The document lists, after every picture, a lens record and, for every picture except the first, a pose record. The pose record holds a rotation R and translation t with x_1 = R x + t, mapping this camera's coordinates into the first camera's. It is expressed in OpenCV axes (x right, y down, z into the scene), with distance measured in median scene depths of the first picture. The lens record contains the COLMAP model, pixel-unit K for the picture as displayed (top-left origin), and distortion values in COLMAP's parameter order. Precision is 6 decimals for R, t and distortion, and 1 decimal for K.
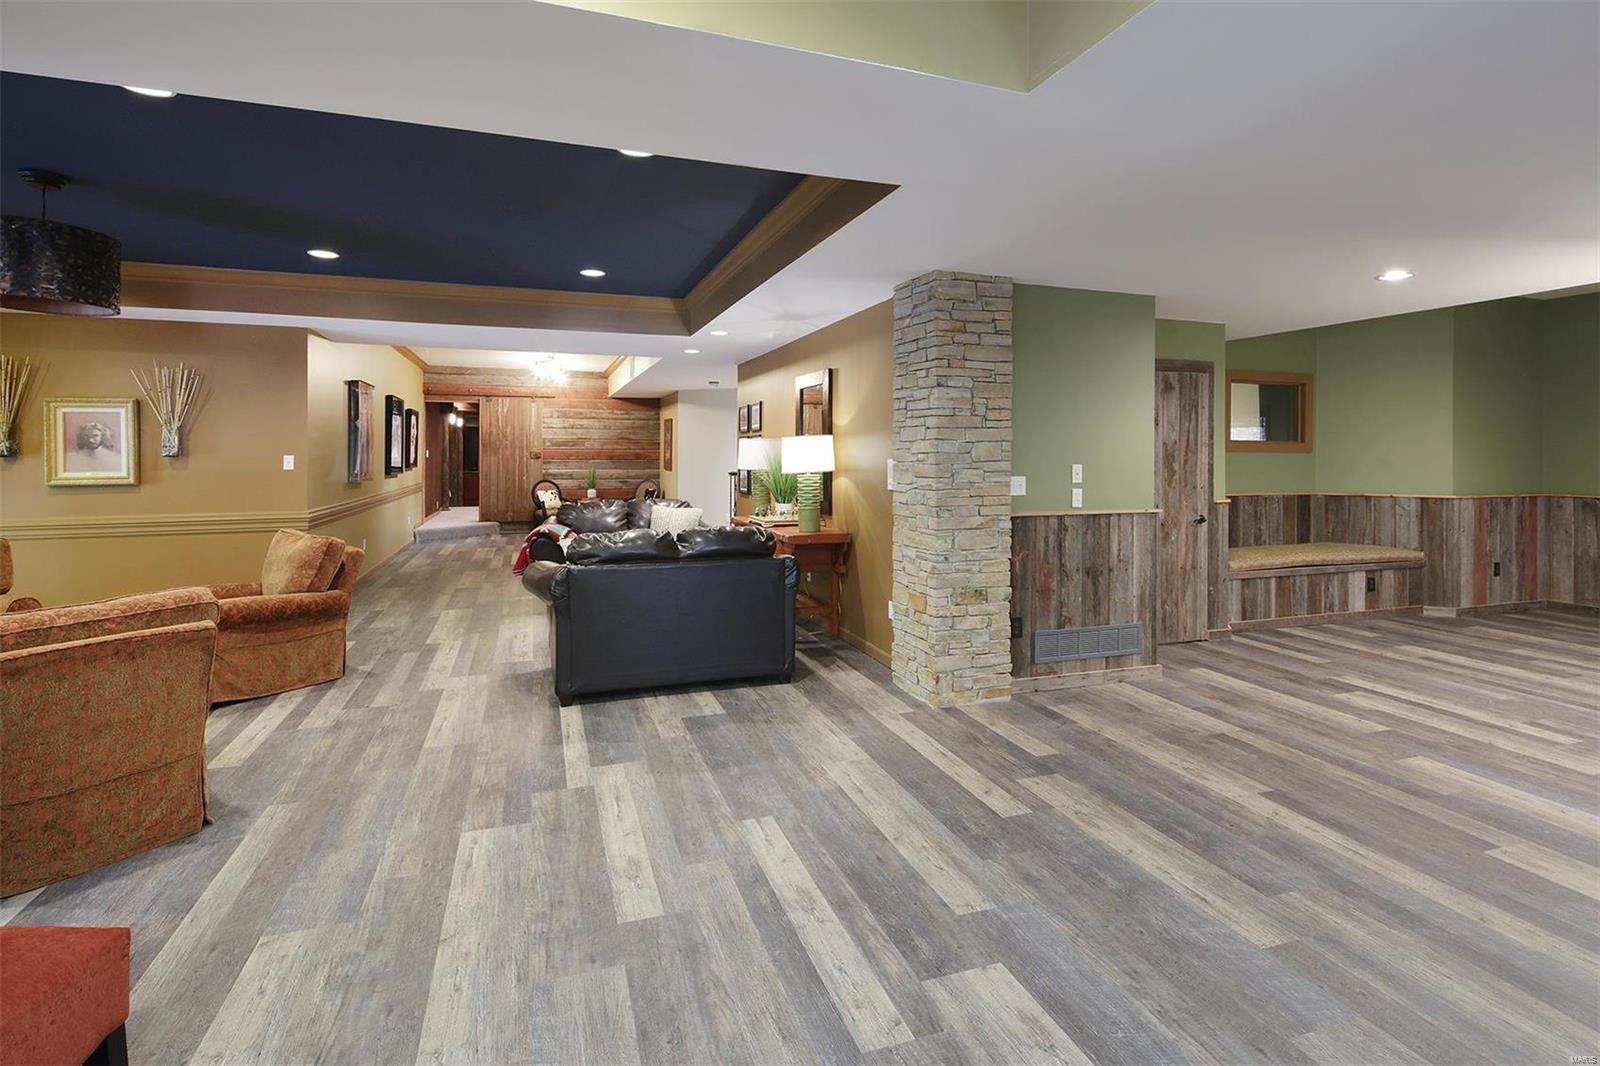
lens RADIAL K [[776.3, 0, 823.4], [0, 776.3, 447.1], [0, 0, 1]] dist [0.003274, -0.003407]
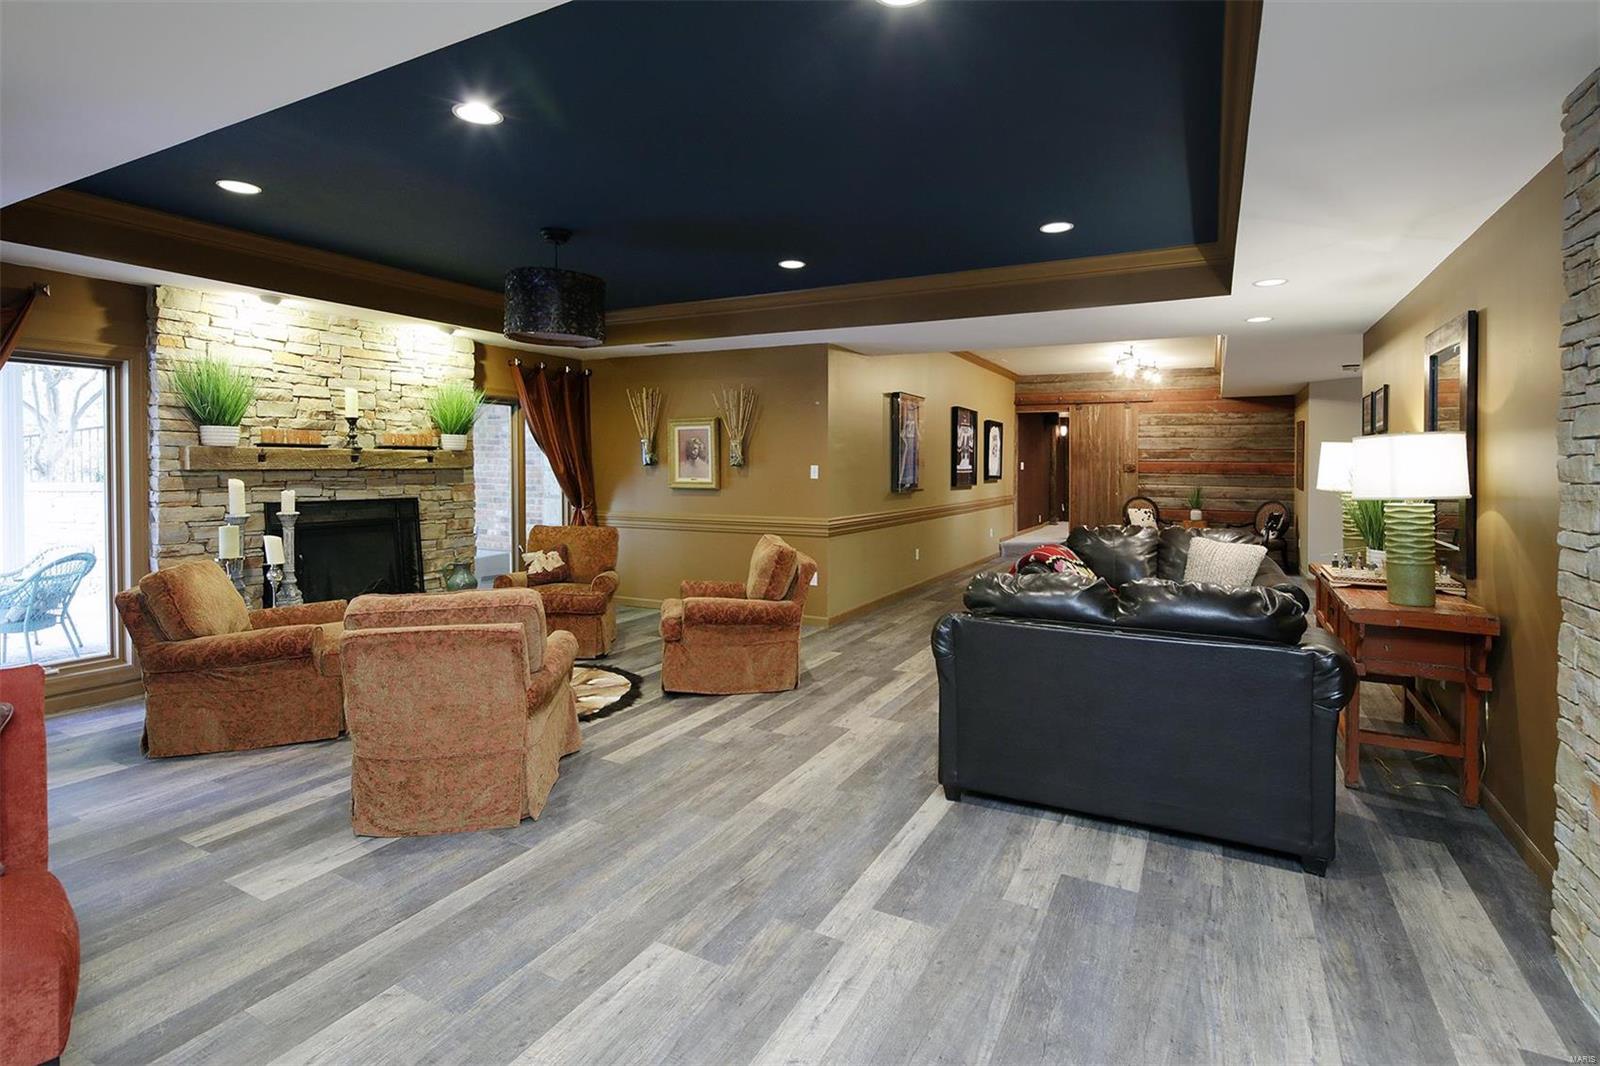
lens RADIAL K [[776.3, 0, 849.7], [0, 776.3, 467.9], [0, 0, 1]] dist [0.003274, -0.003407]
pose [[0.670591, 0.006366, -0.741800, 0.140409], [-0.000269, 0.999965, 0.008338, 0.005705], [0.741827, -0.005392, 0.670570, 0.353093]]
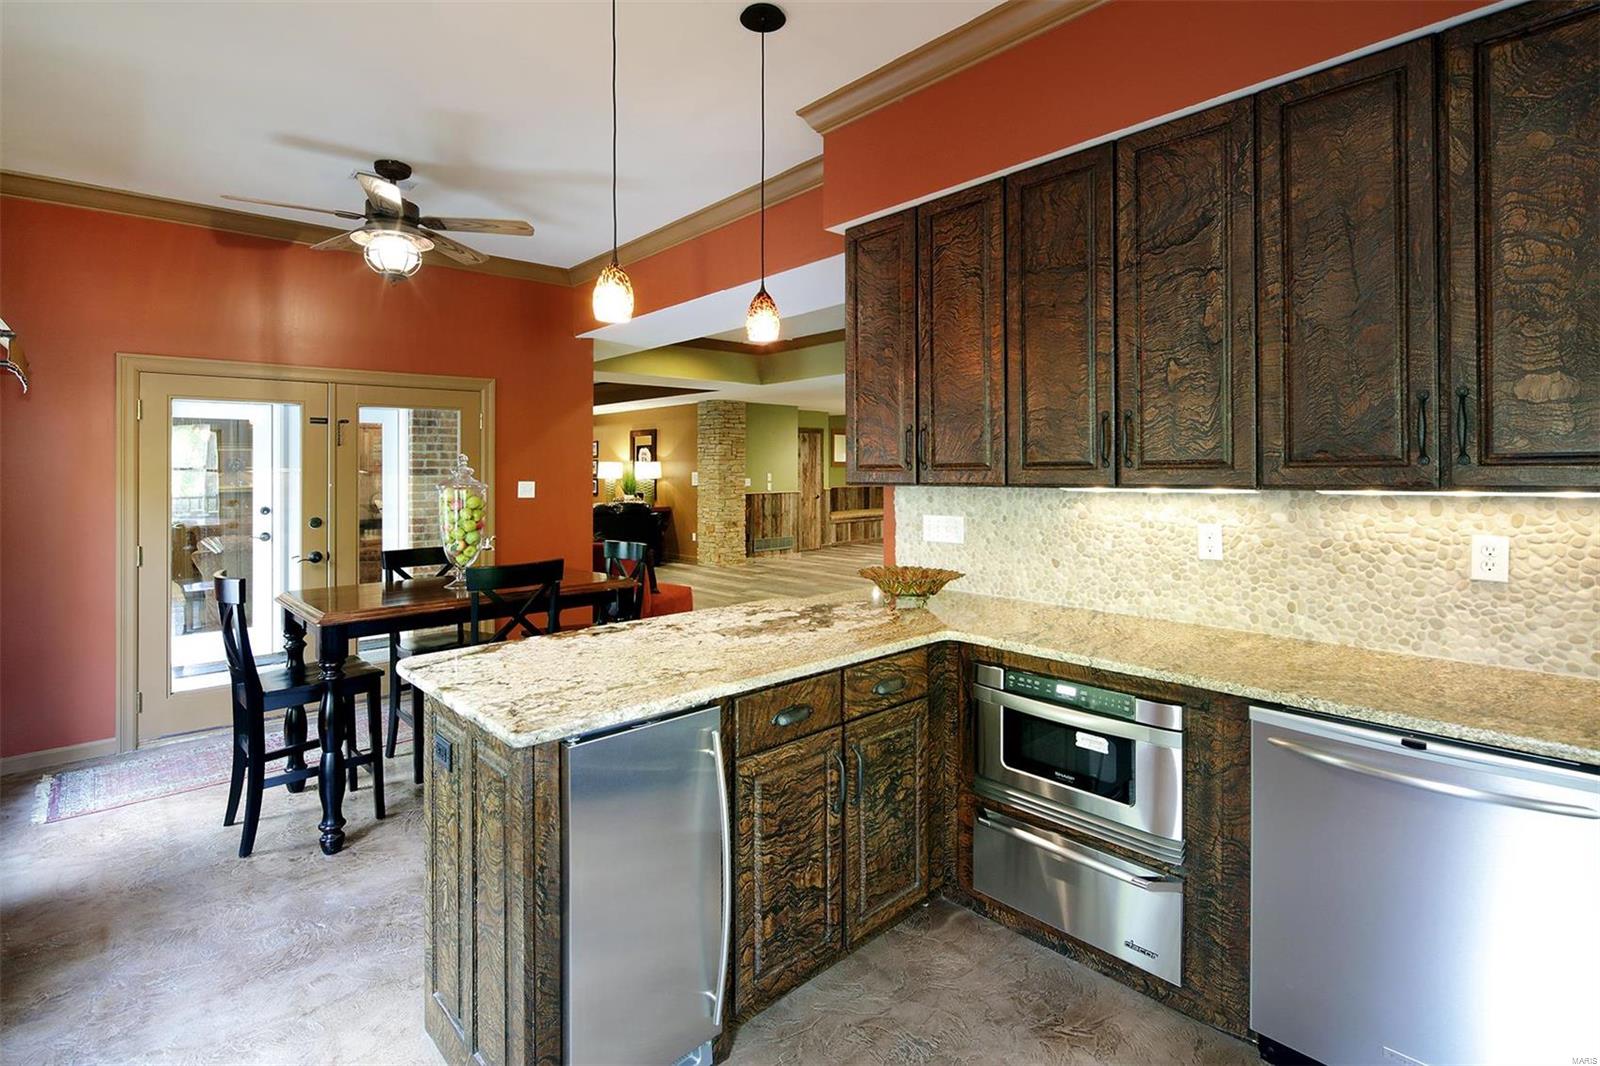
lens RADIAL K [[776.3, 0, 785.5], [0, 776.3, 462.1], [0, 0, 1]] dist [0.003274, -0.003407]
pose [[0.934325, -0.008860, 0.356313, -0.477886], [0.007929, 0.999960, 0.004073, -0.022271], [-0.356335, -0.000981, 0.934358, -1.259723]]
